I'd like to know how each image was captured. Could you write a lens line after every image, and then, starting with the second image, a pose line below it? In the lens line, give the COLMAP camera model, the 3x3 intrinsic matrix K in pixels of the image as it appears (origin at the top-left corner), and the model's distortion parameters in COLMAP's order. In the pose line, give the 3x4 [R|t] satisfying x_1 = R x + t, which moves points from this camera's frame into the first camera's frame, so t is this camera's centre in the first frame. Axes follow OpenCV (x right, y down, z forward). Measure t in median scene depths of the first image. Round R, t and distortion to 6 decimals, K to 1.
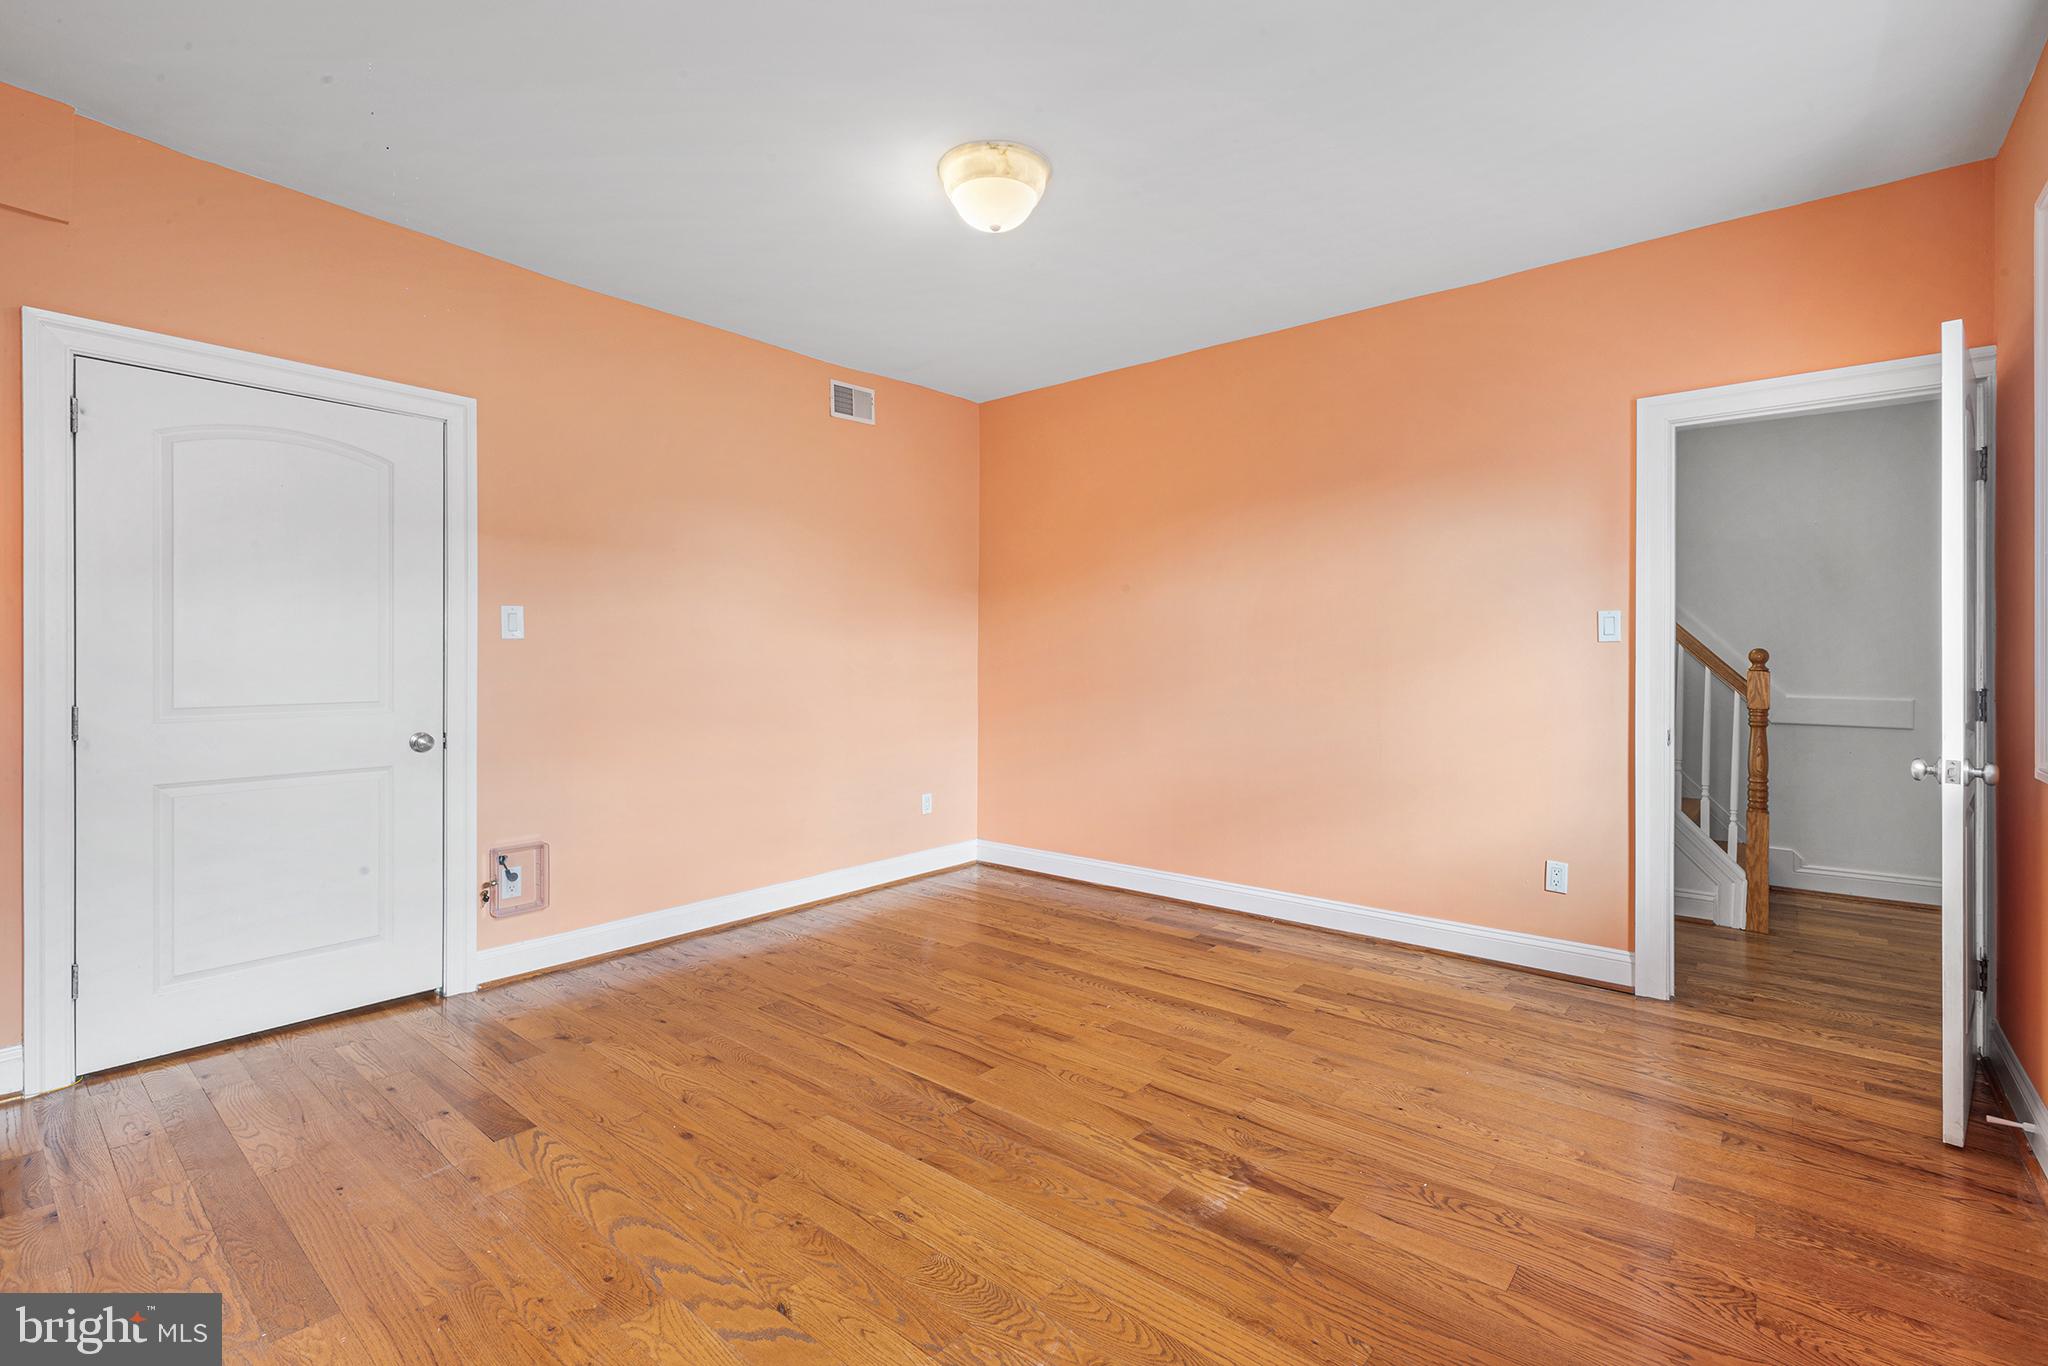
lens RADIAL K [[928.7, 0, 1026.8], [0, 928.7, 646.4], [0, 0, 1]] dist [0.004014, 0.000455]
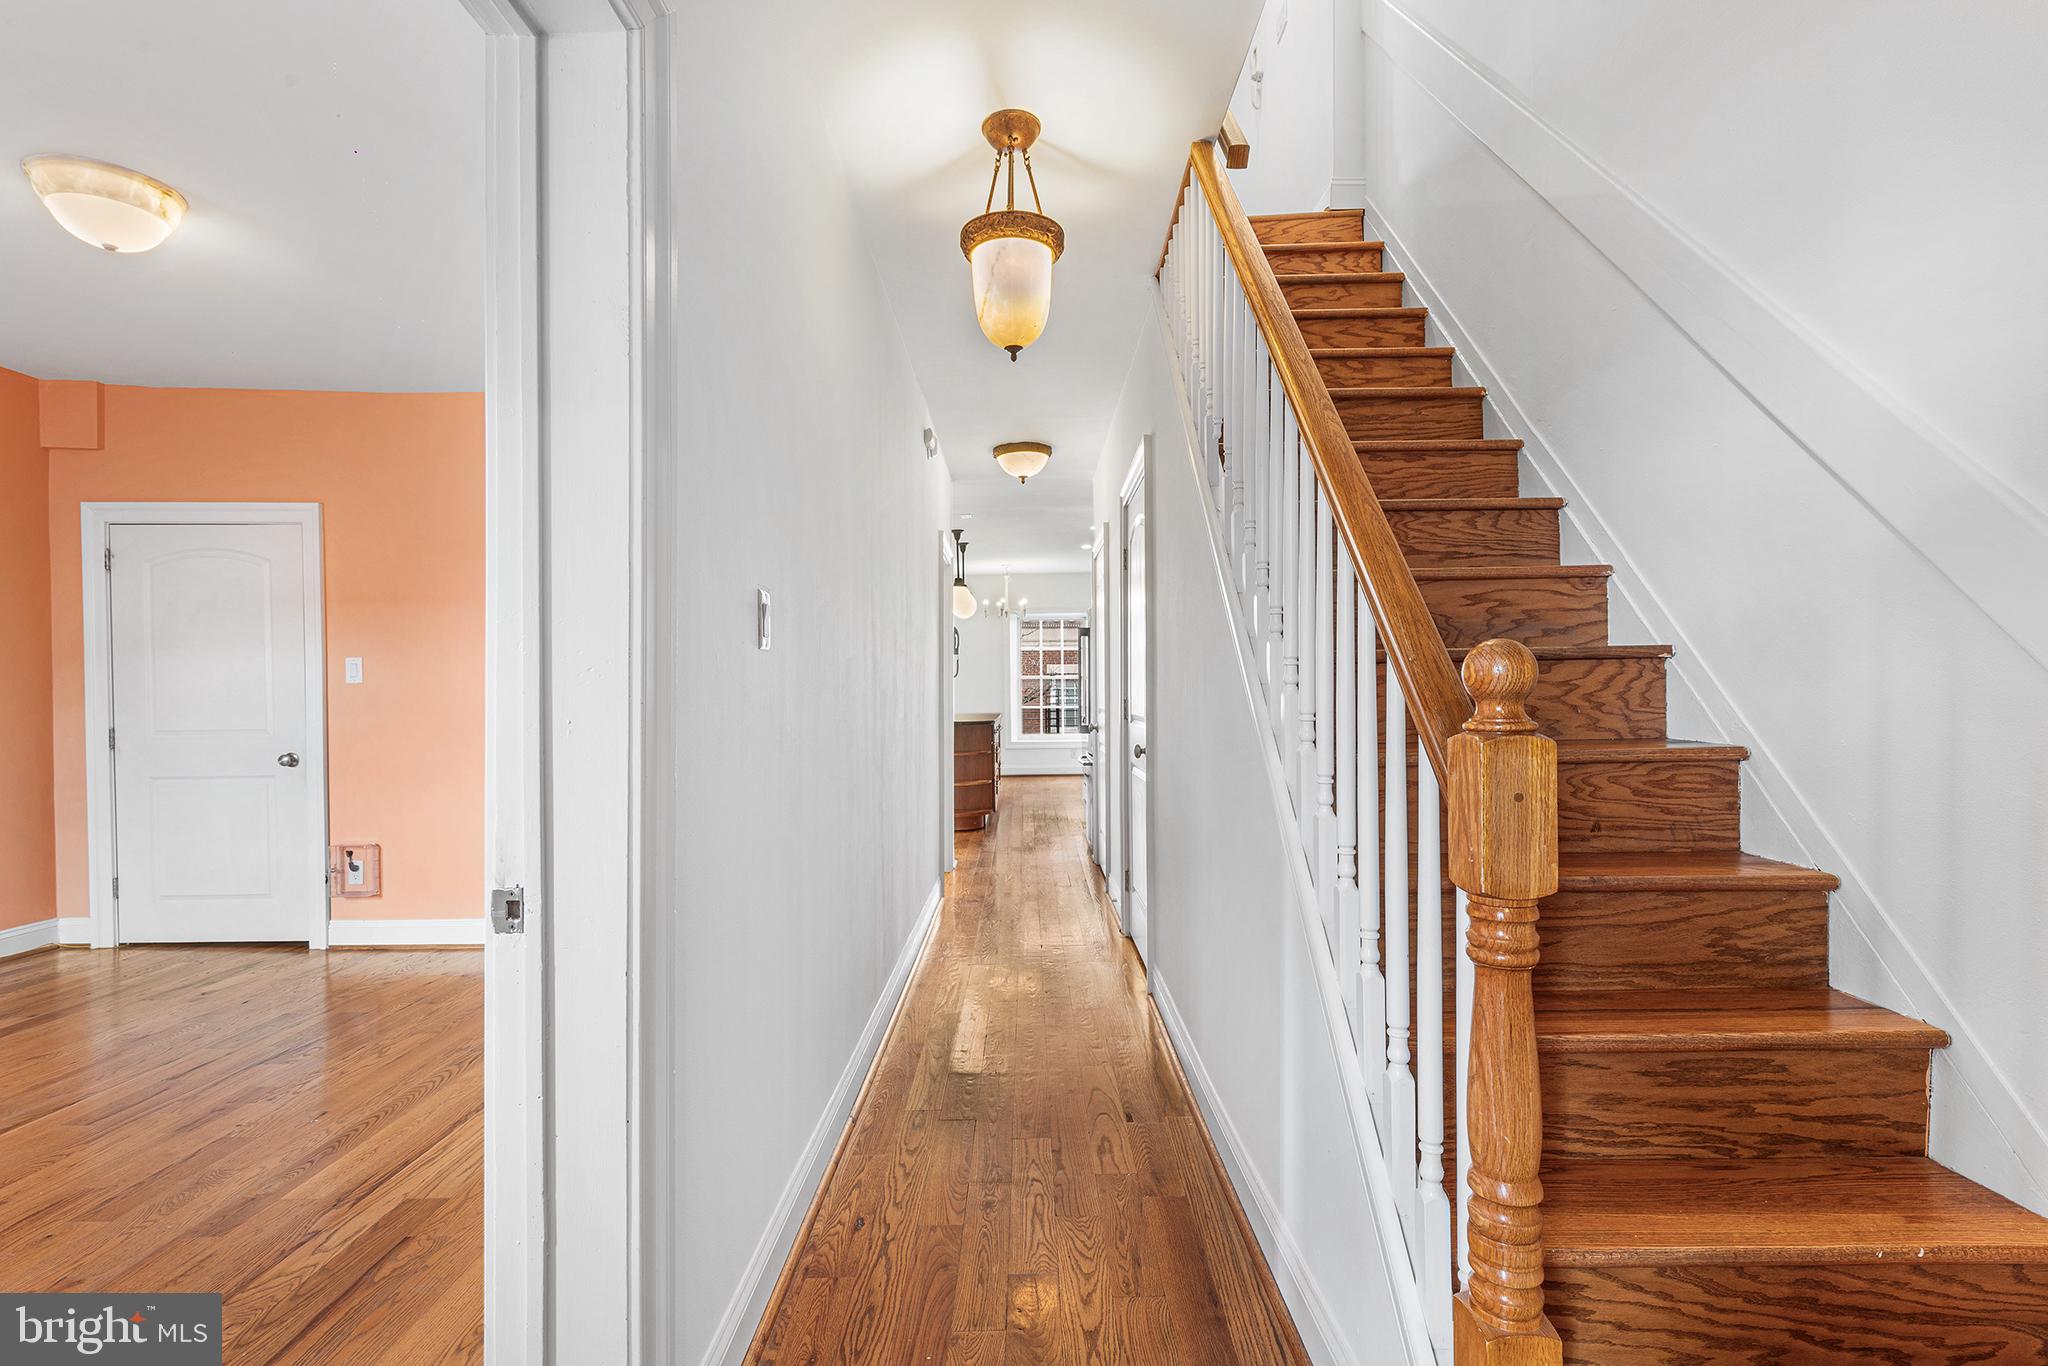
lens RADIAL K [[945.1, 0, 1031.3], [0, 945.1, 692.6], [0, 0, 1]] dist [0.003060, 0.000188]
pose [[0.642859, -0.005899, -0.765962, 1.143475], [0.017702, 0.999818, 0.007157, 0.013001], [0.765780, -0.018160, 0.642847, 0.954205]]
